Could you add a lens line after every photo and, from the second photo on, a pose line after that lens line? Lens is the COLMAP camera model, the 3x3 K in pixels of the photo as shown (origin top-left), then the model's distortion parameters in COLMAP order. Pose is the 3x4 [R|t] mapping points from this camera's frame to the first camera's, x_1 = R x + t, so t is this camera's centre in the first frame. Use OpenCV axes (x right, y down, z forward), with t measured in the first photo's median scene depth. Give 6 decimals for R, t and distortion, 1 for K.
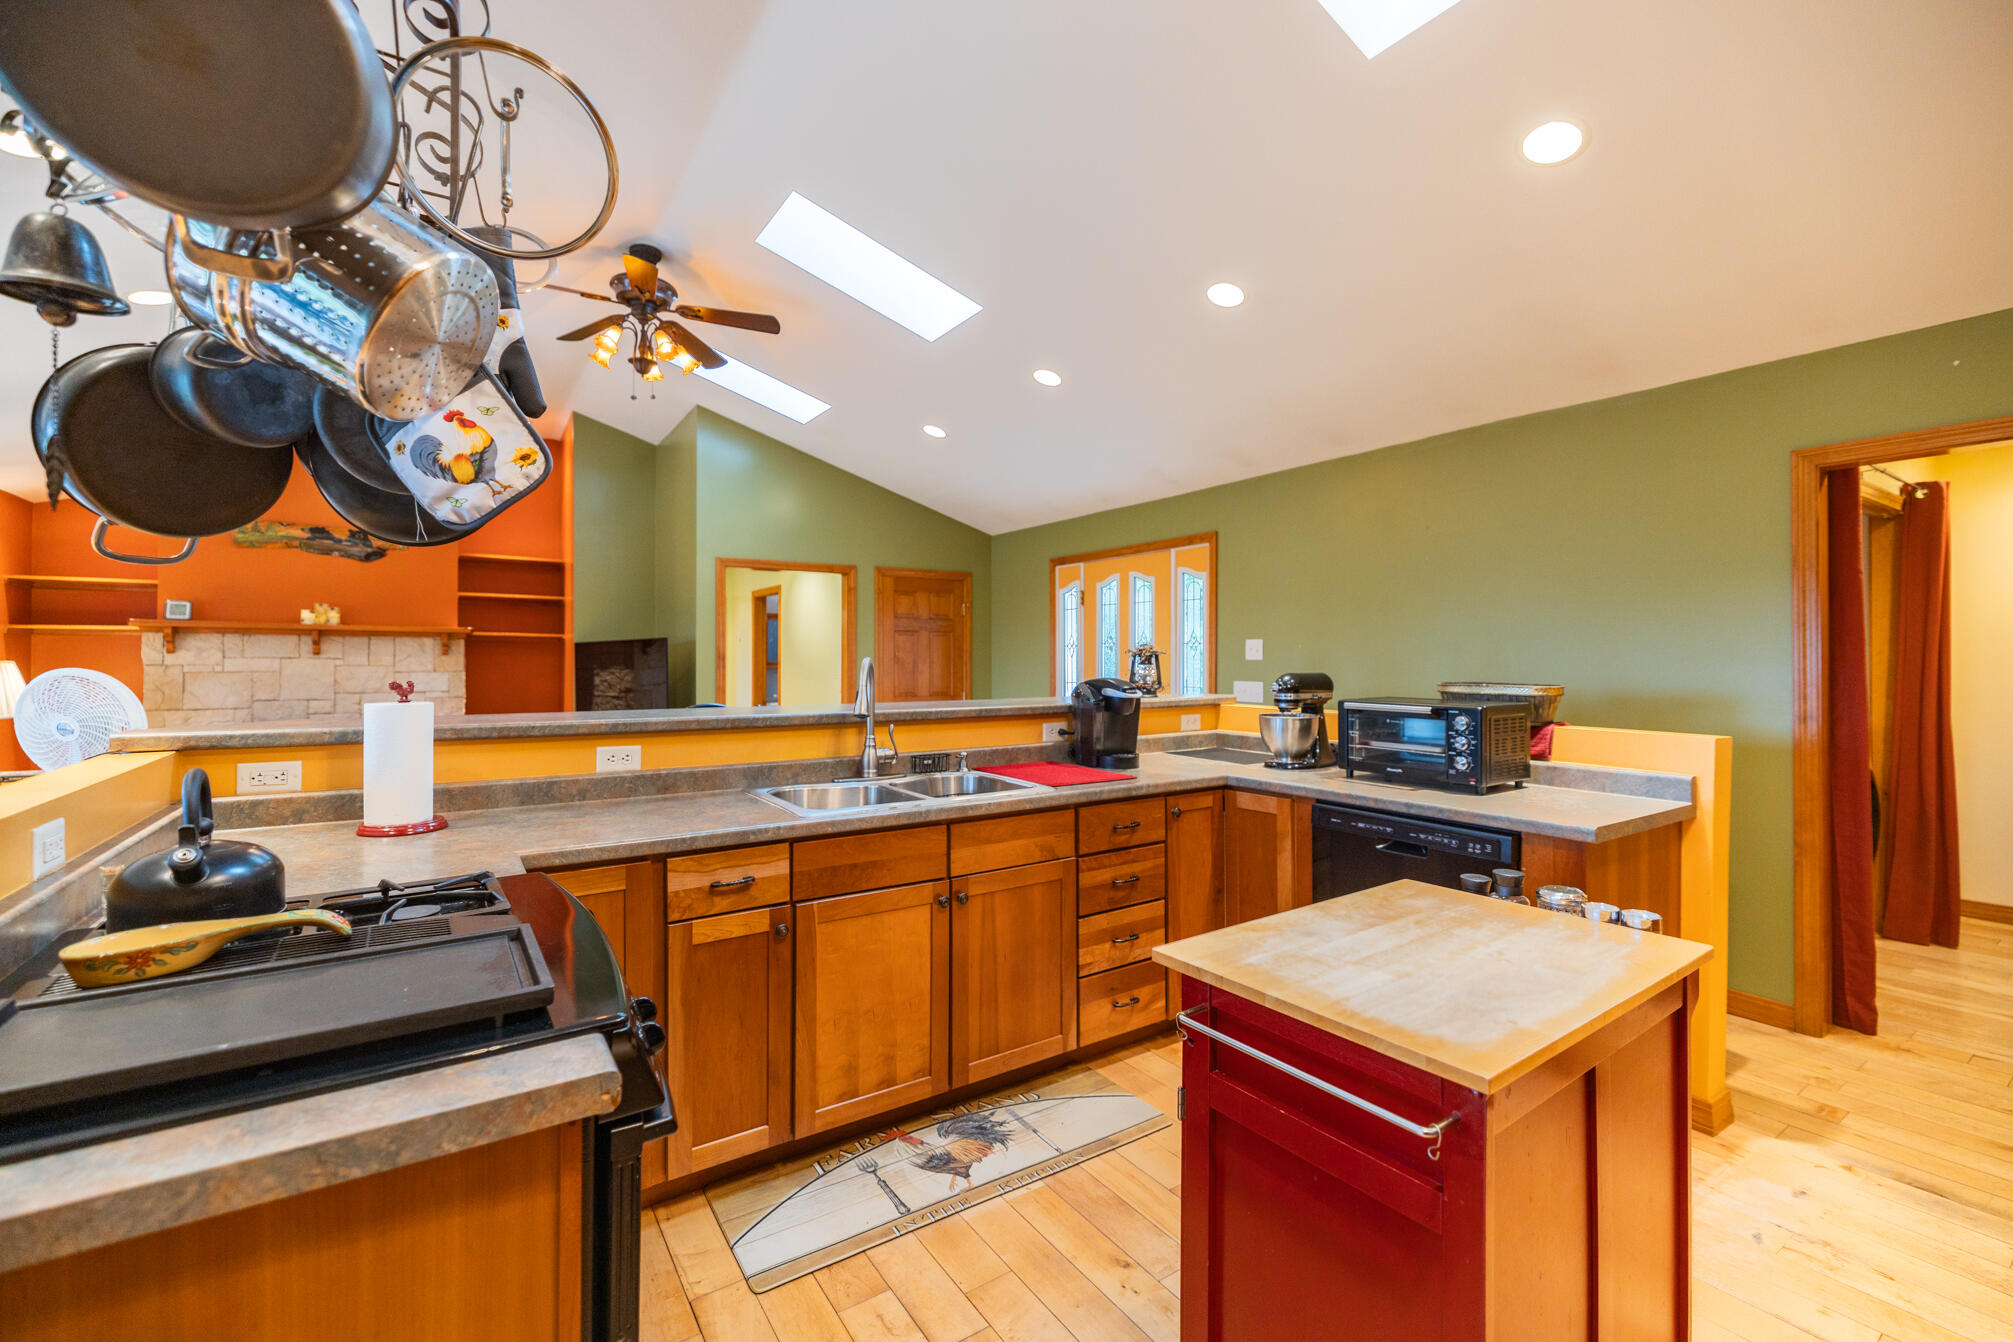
lens RADIAL K [[848.9, 0, 1011.7], [0, 848.9, 658.3], [0, 0, 1]] dist [-0.000670, -0.000134]
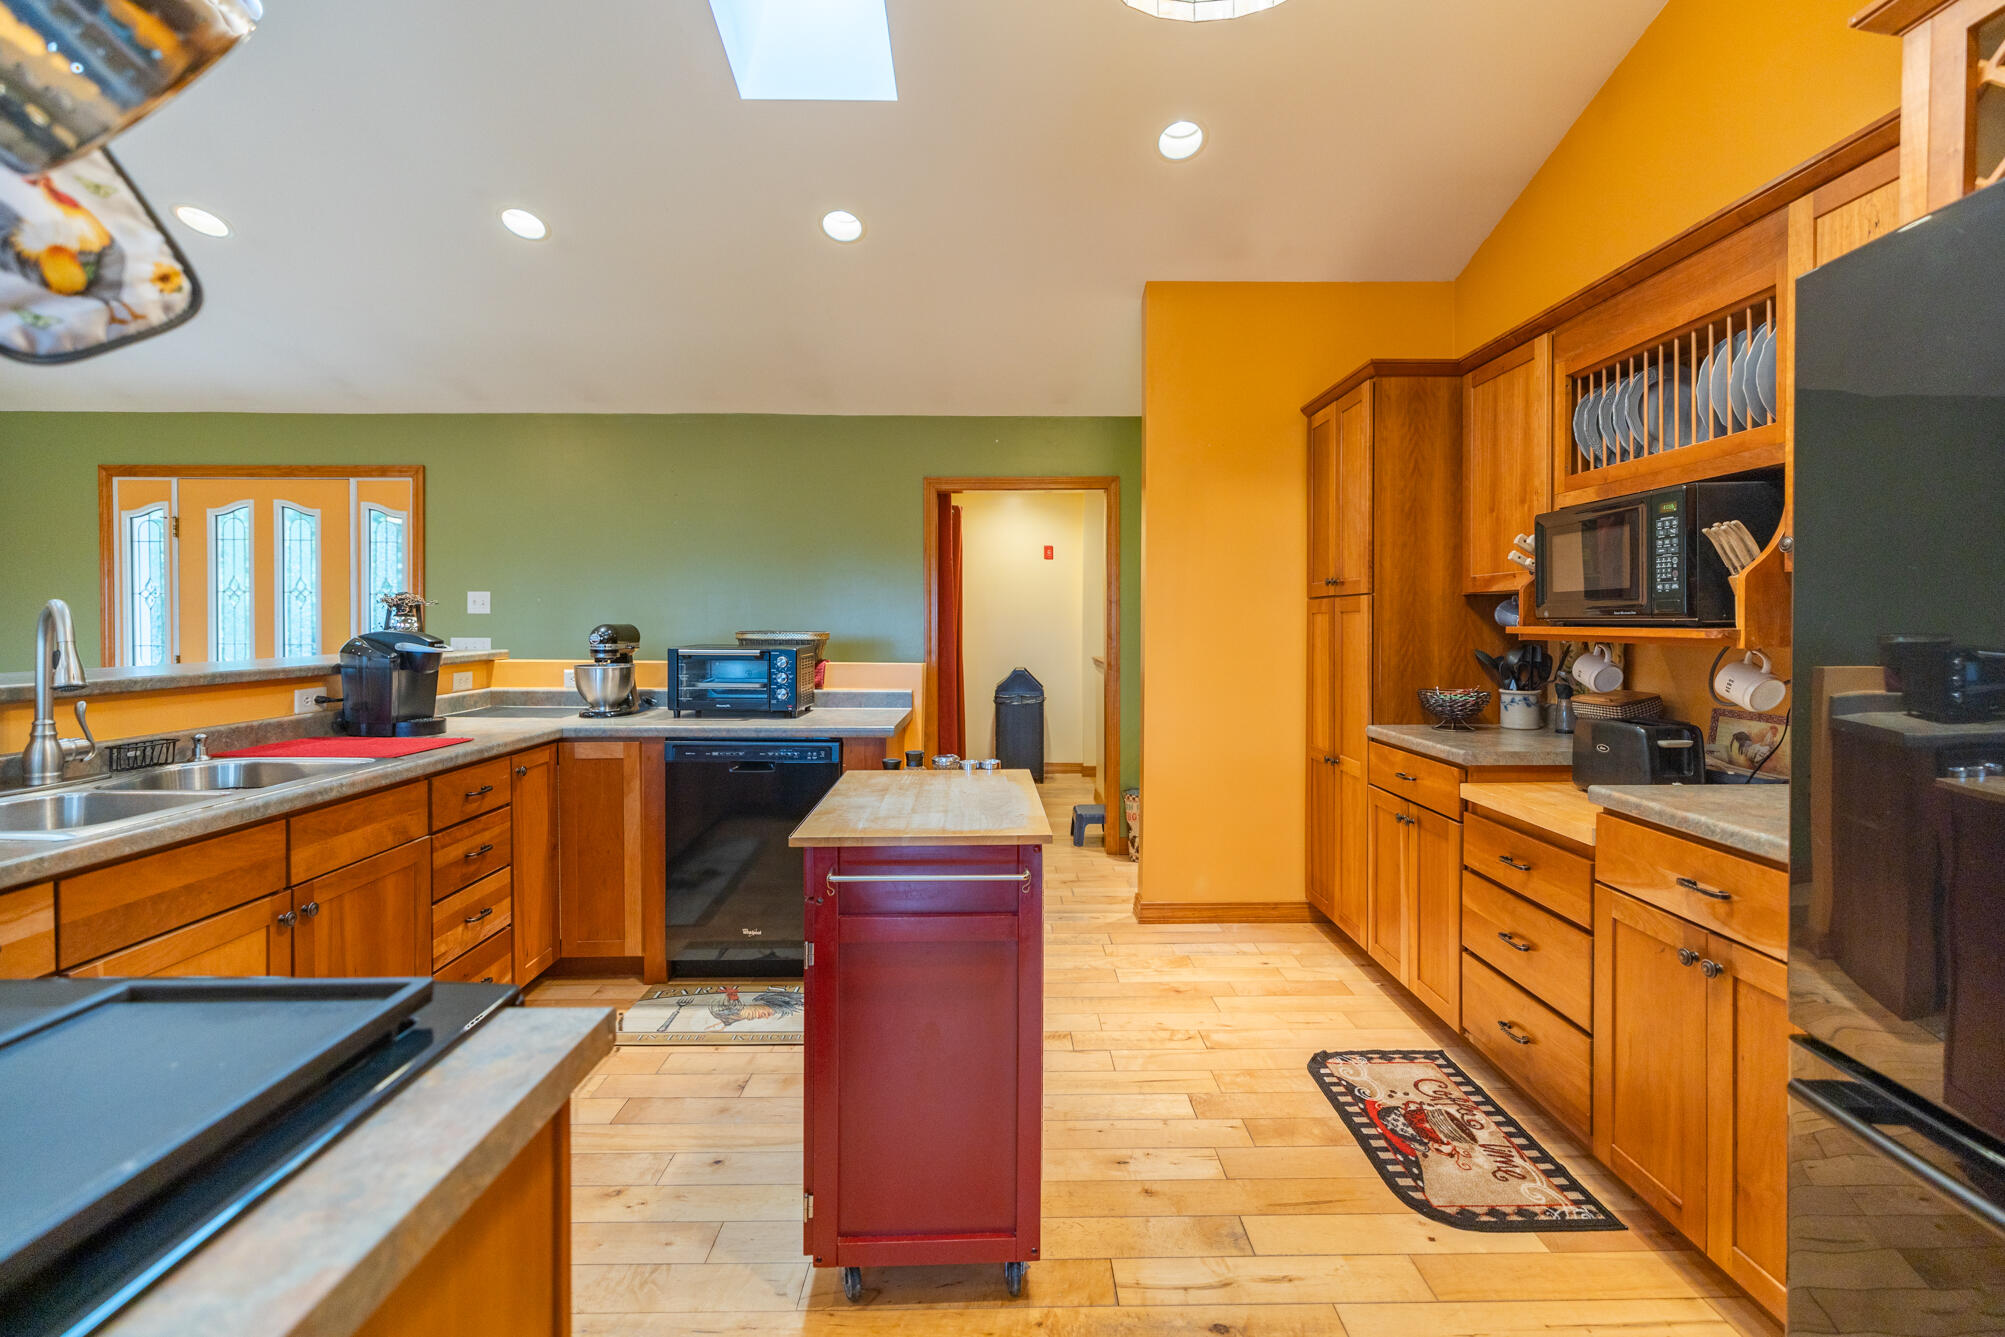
lens RADIAL K [[866.7, 0, 1003.8], [0, 866.7, 632.1], [0, 0, 1]] dist [0.000515, -0.000050]
pose [[0.545093, -0.009558, 0.838321, -0.317848], [-0.002757, 0.999909, 0.013193, 0.012956], [-0.838371, -0.009503, 0.545018, 0.027116]]
